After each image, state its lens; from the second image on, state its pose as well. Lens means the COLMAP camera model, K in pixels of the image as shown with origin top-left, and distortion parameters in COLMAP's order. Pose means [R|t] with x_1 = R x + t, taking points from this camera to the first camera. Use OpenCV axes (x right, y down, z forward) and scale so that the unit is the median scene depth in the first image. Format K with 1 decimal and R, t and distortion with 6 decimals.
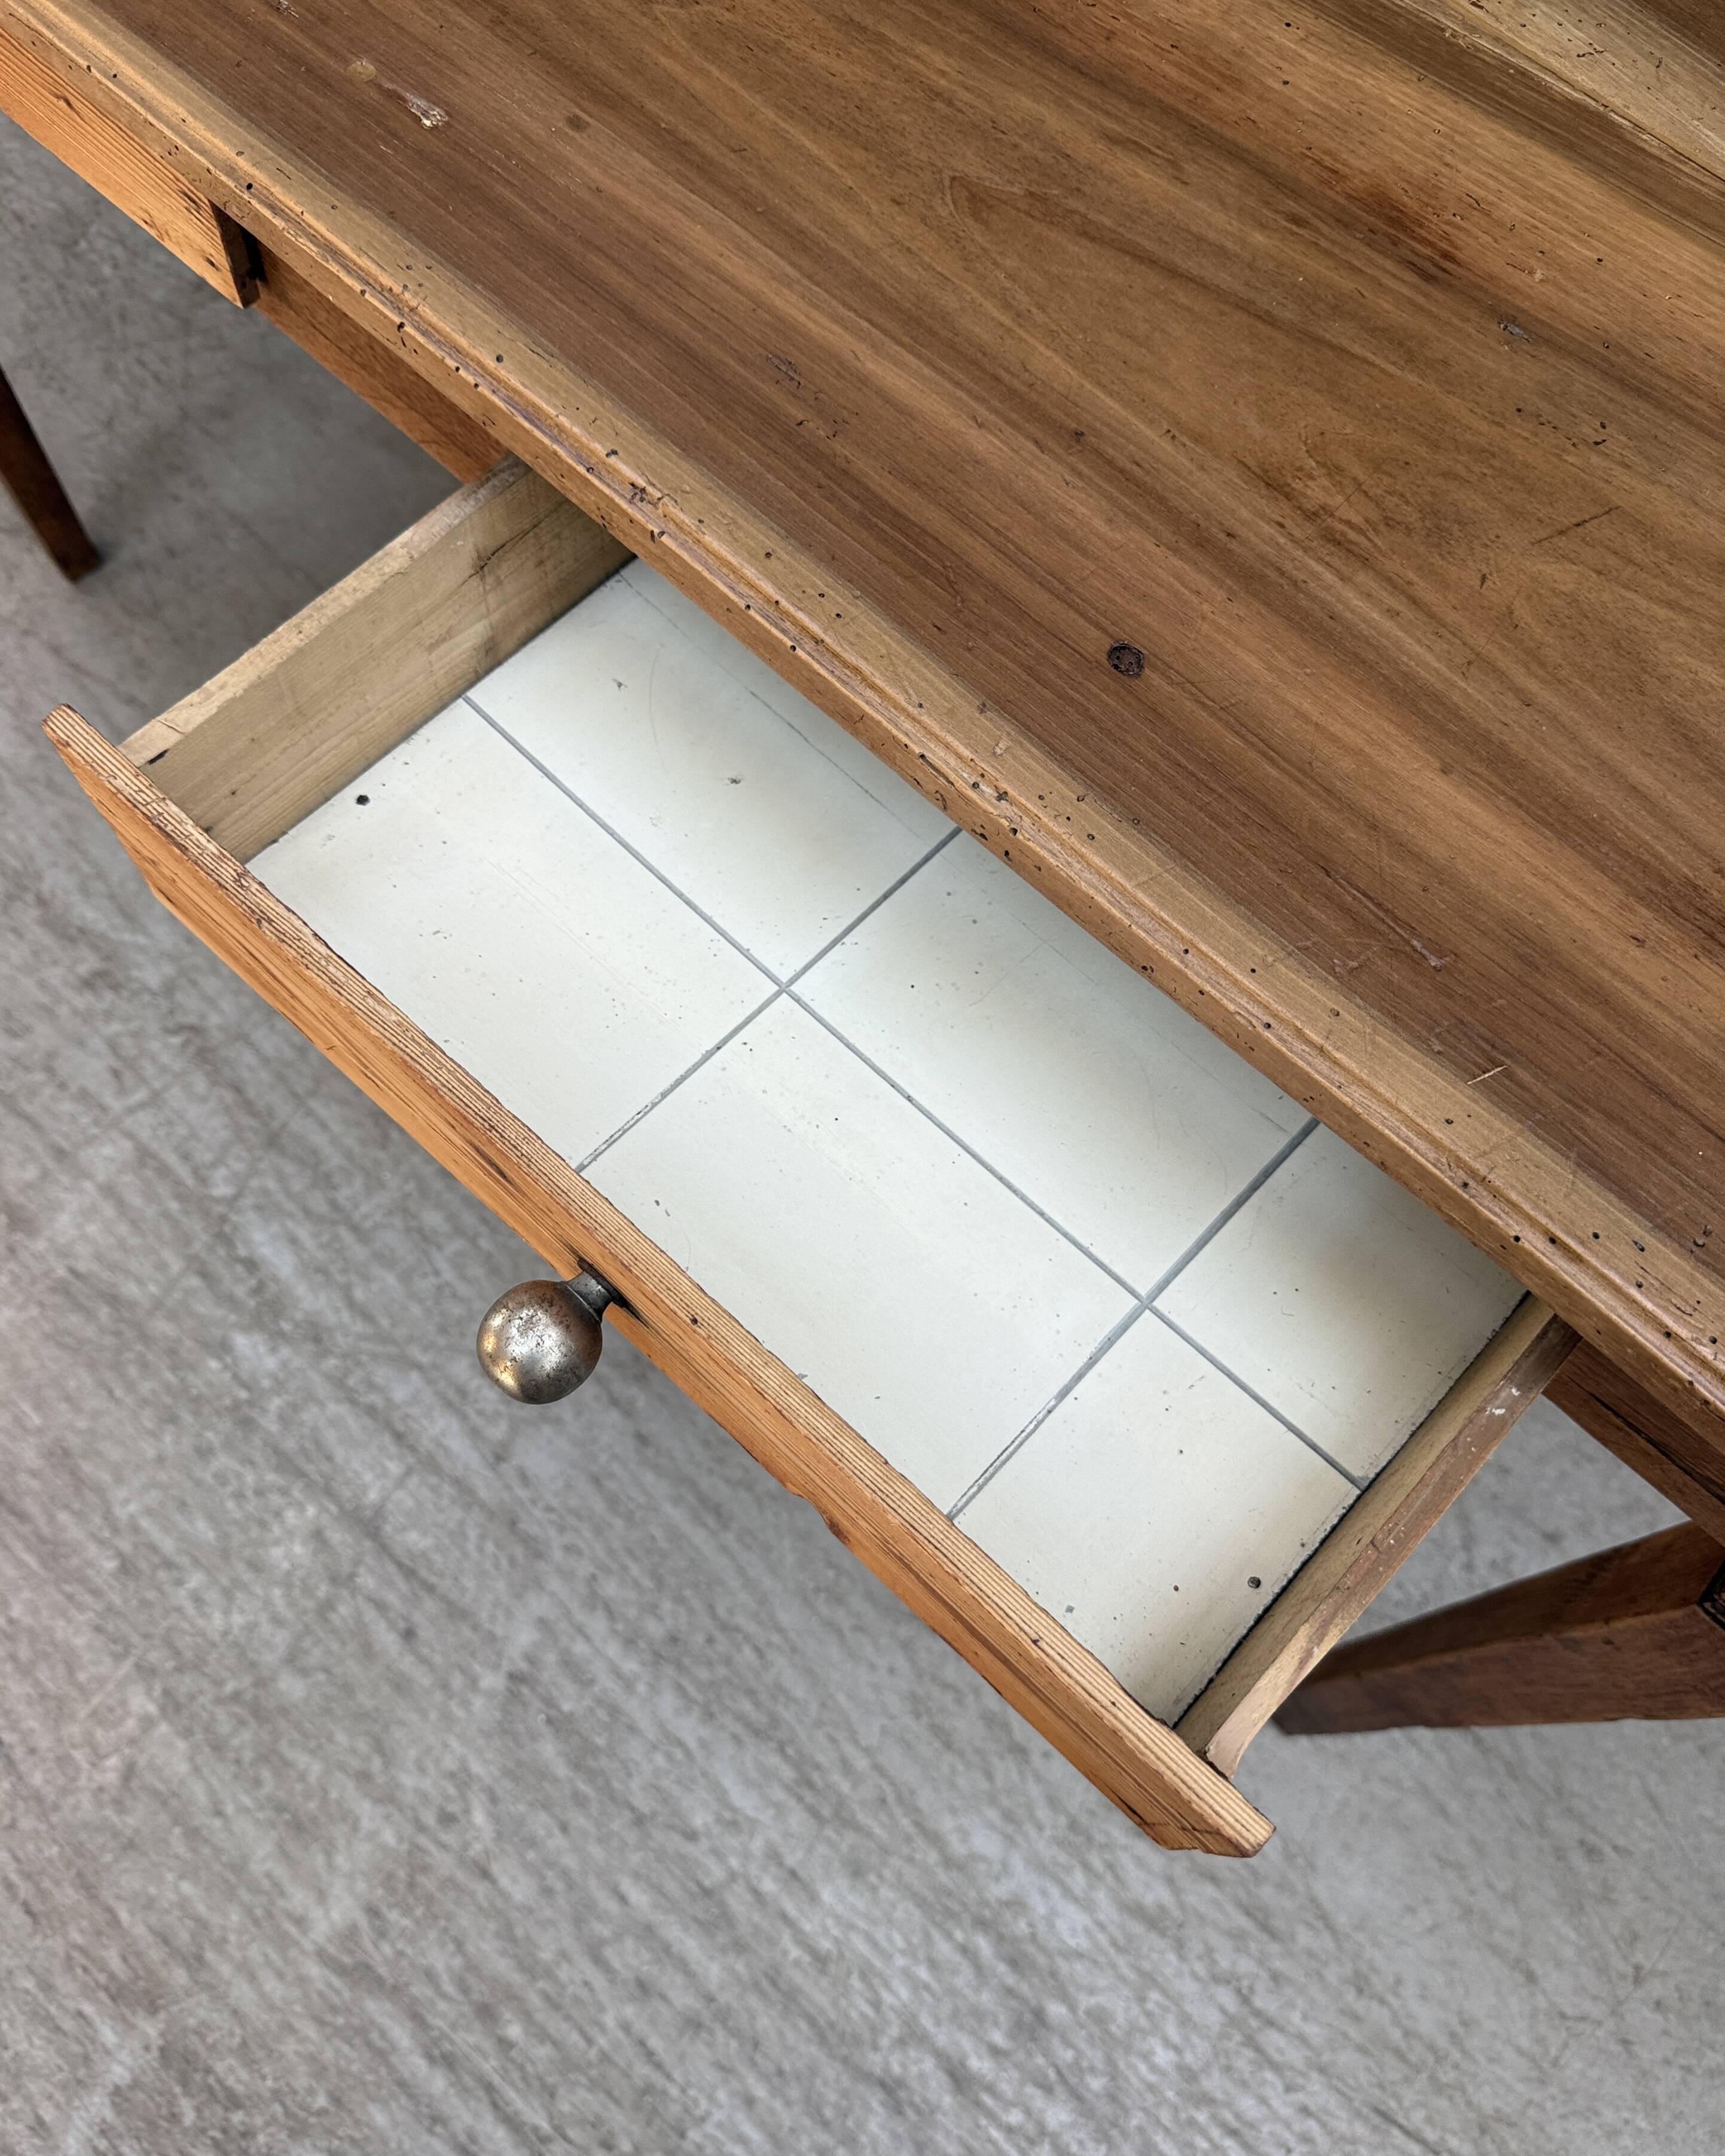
lens RADIAL K [[1731.1, 0, 835.2], [0, 1731.1, 1121.8], [0, 0, 1]] dist [0.034991, -0.093191]
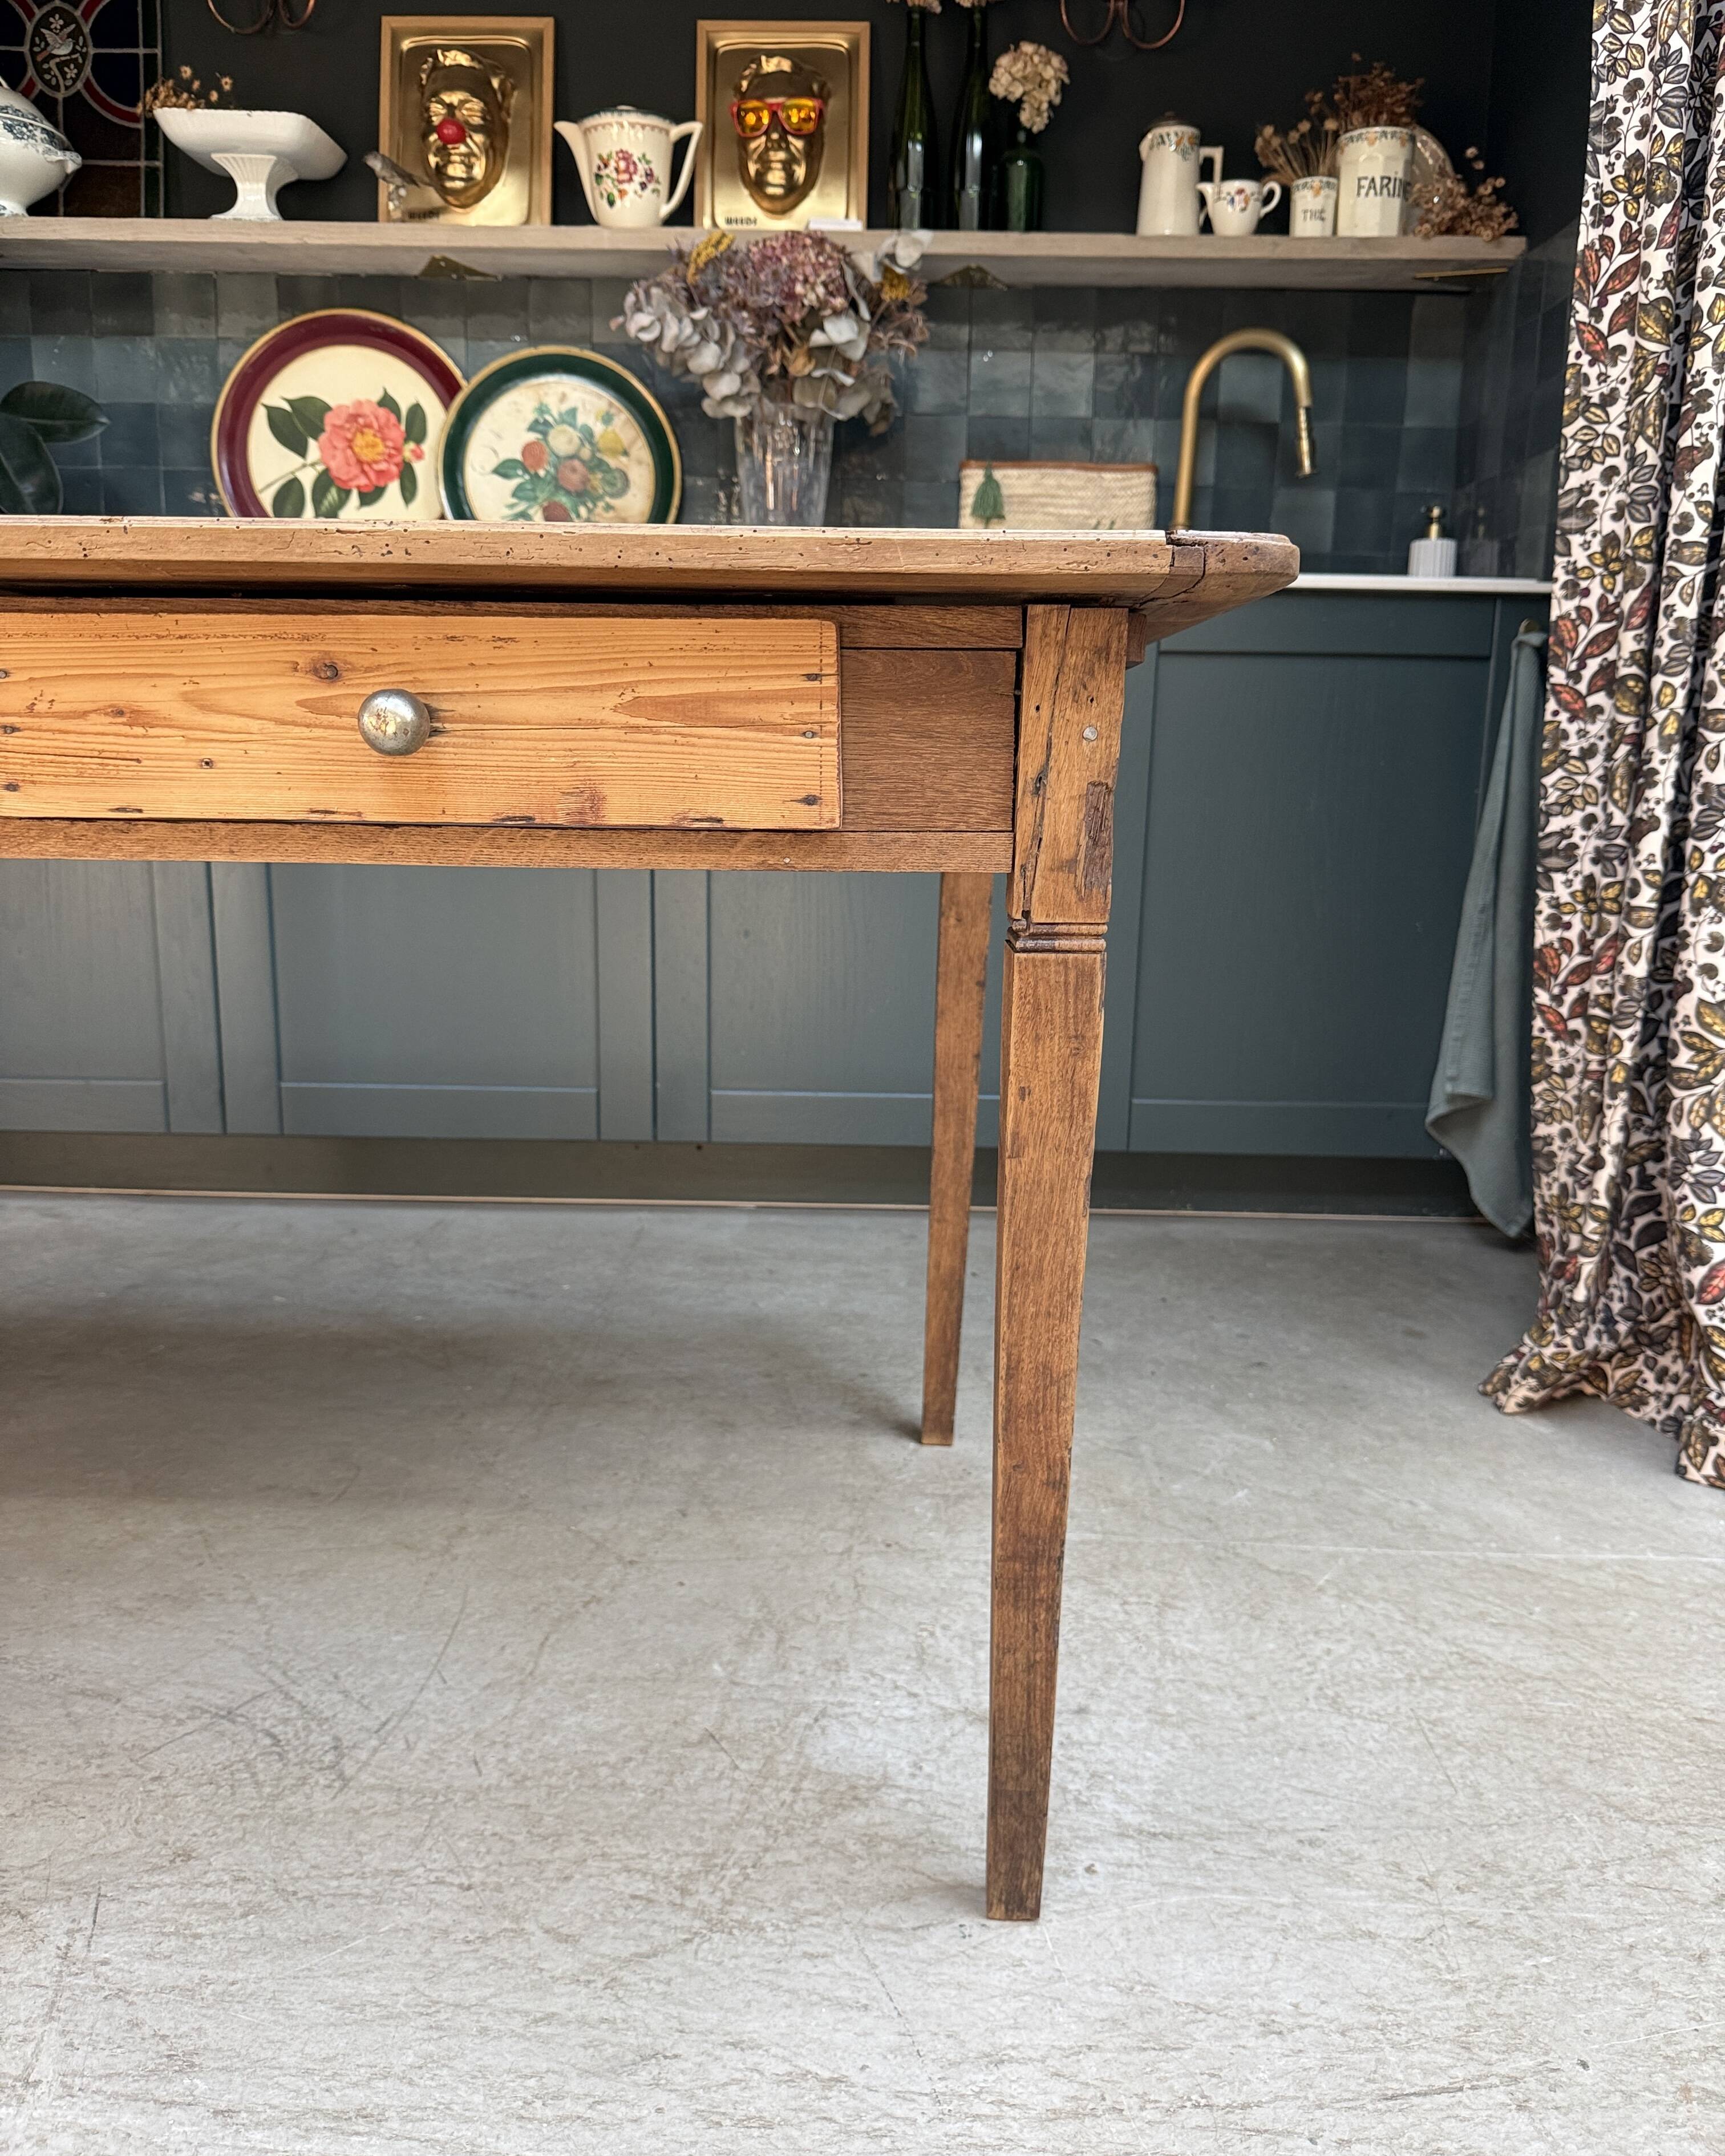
lens RADIAL K [[1645.8, 0, 860.4], [0, 1645.8, 1085.4], [0, 0, 1]] dist [-0.013656, 0.000132]
pose [[0.729460, -0.178092, 0.660433, -0.324183], [0.641528, 0.513132, -0.570208, 0.581043], [-0.237340, 0.839630, 0.488560, 0.214781]]
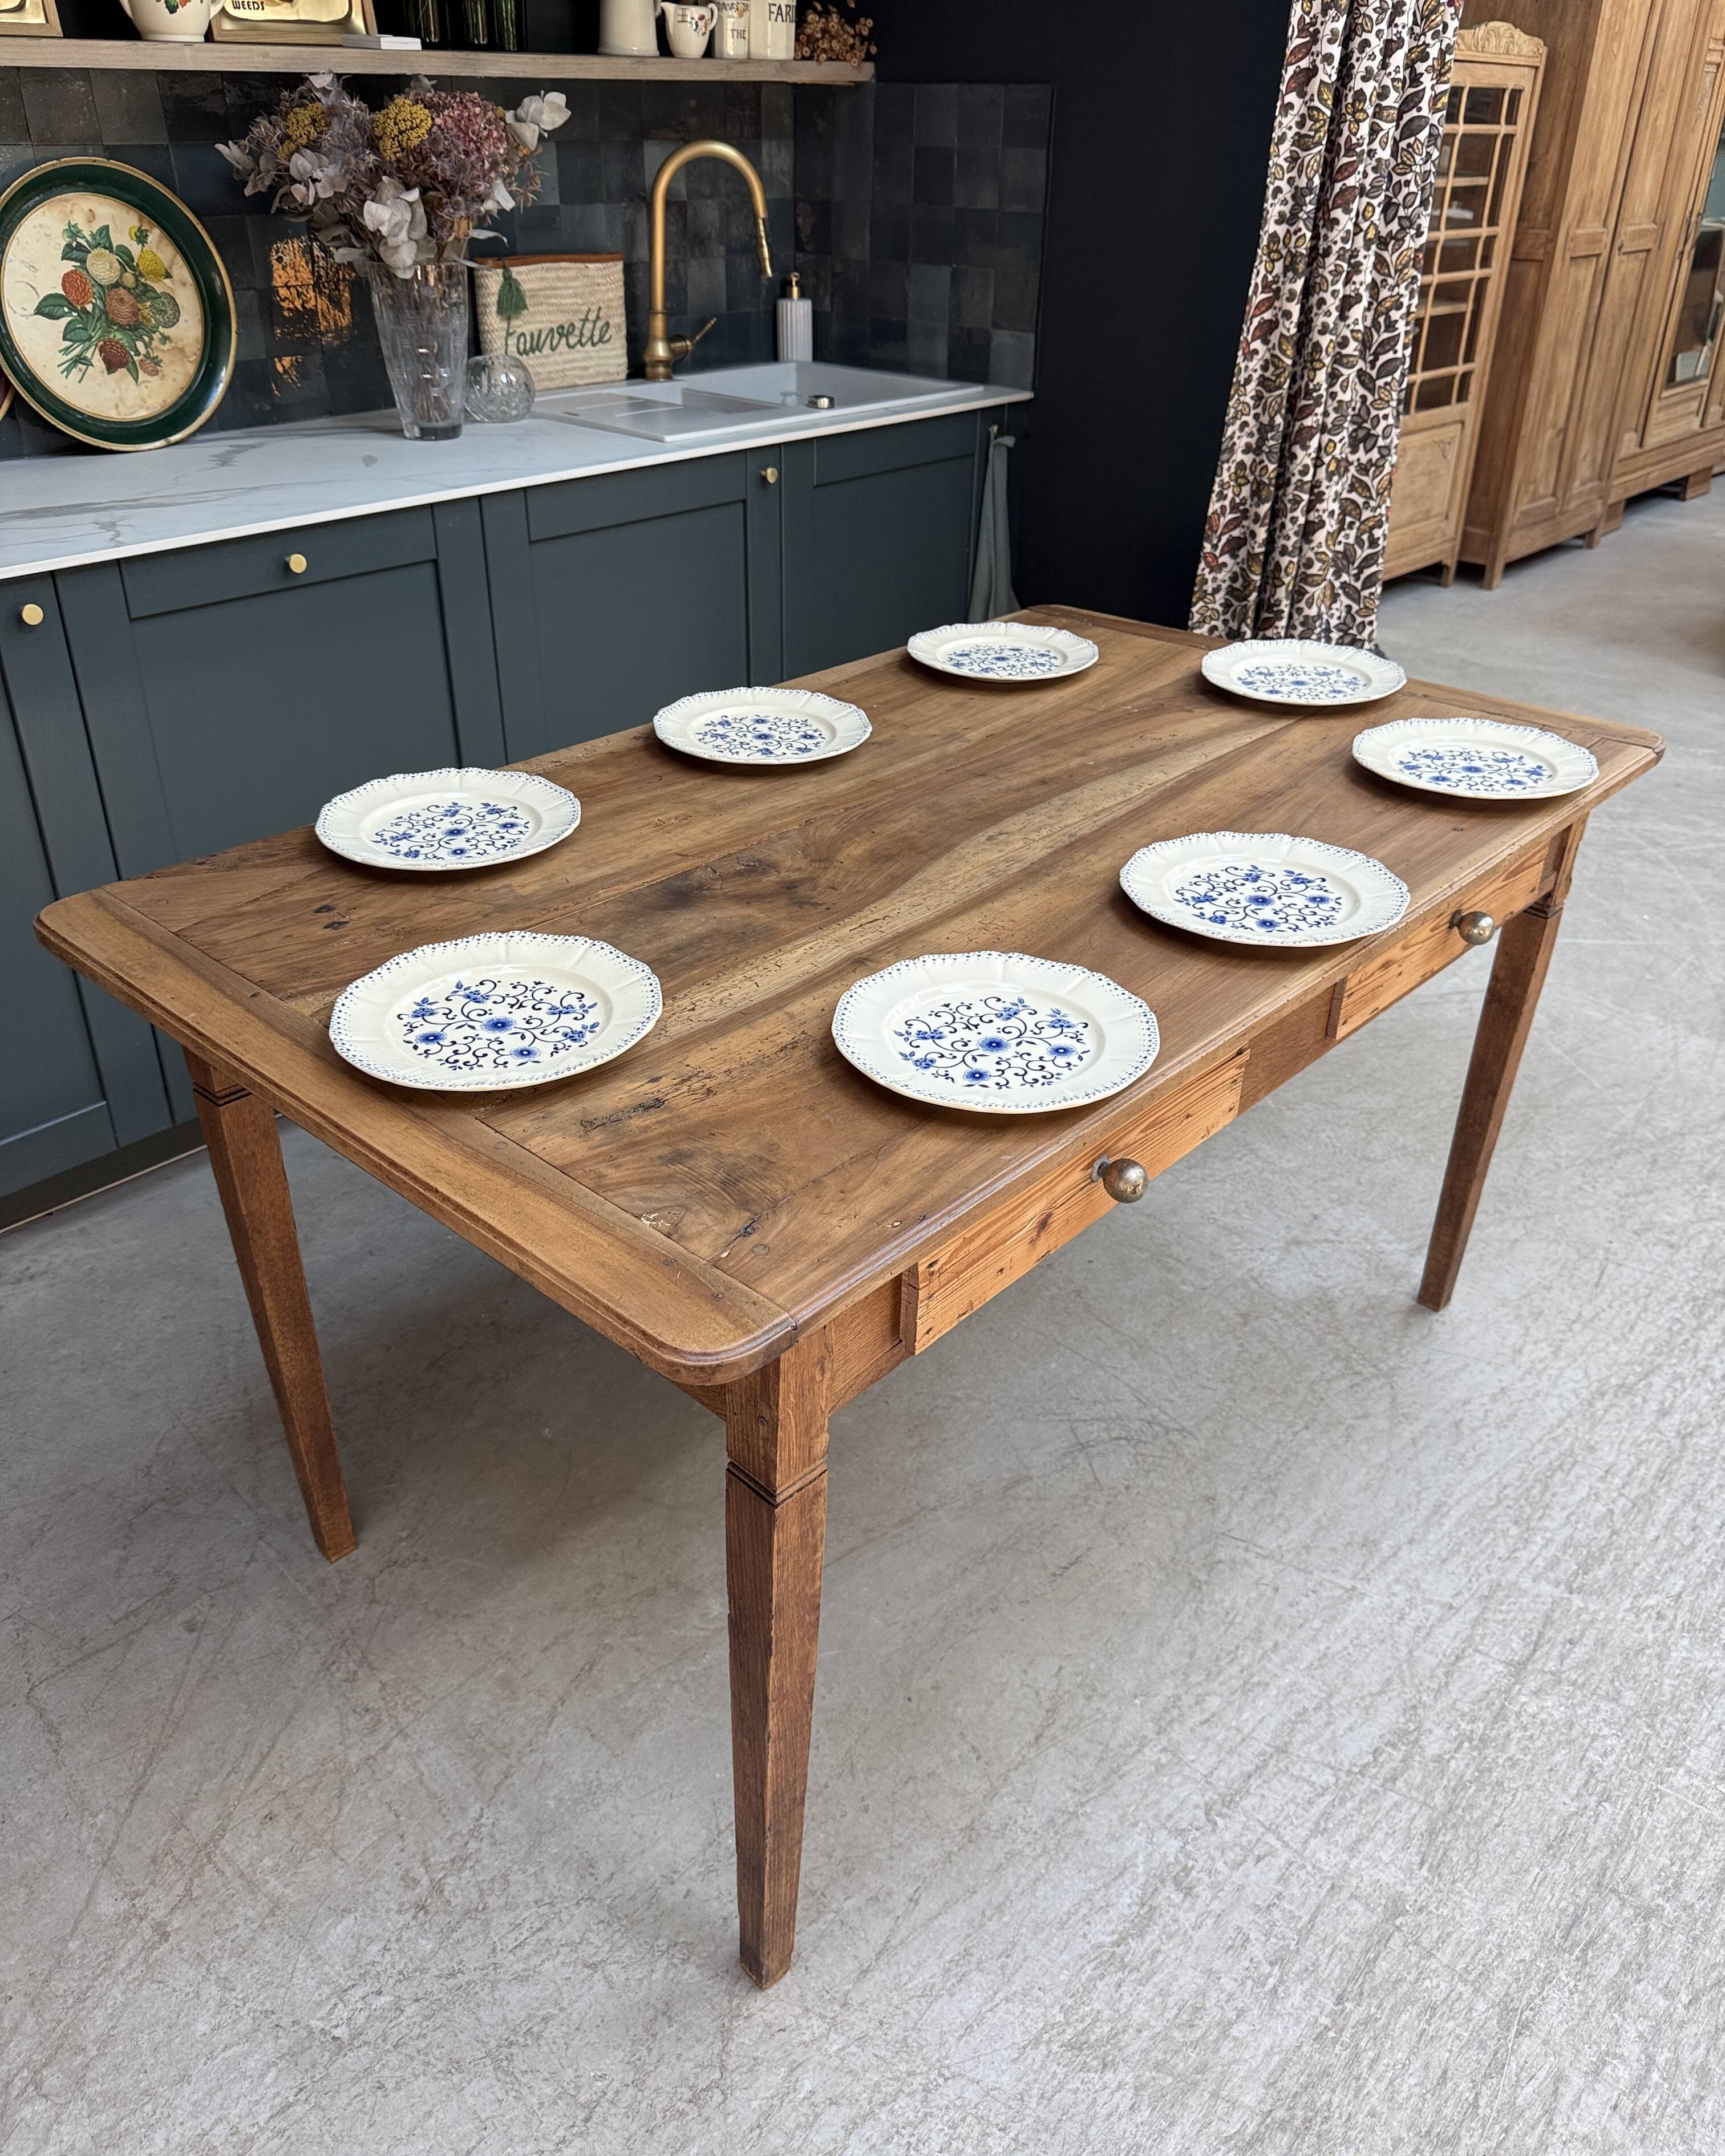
lens RADIAL K [[1639.2, 0, 853.9], [0, 1639.2, 1014.4], [0, 0, 1]] dist [0.001759, -0.012329]
pose [[-0.011607, -0.529055, 0.848508, -1.261560], [0.922045, 0.322677, 0.213806, -0.870159], [-0.386910, 0.784844, 0.484067, 0.046792]]
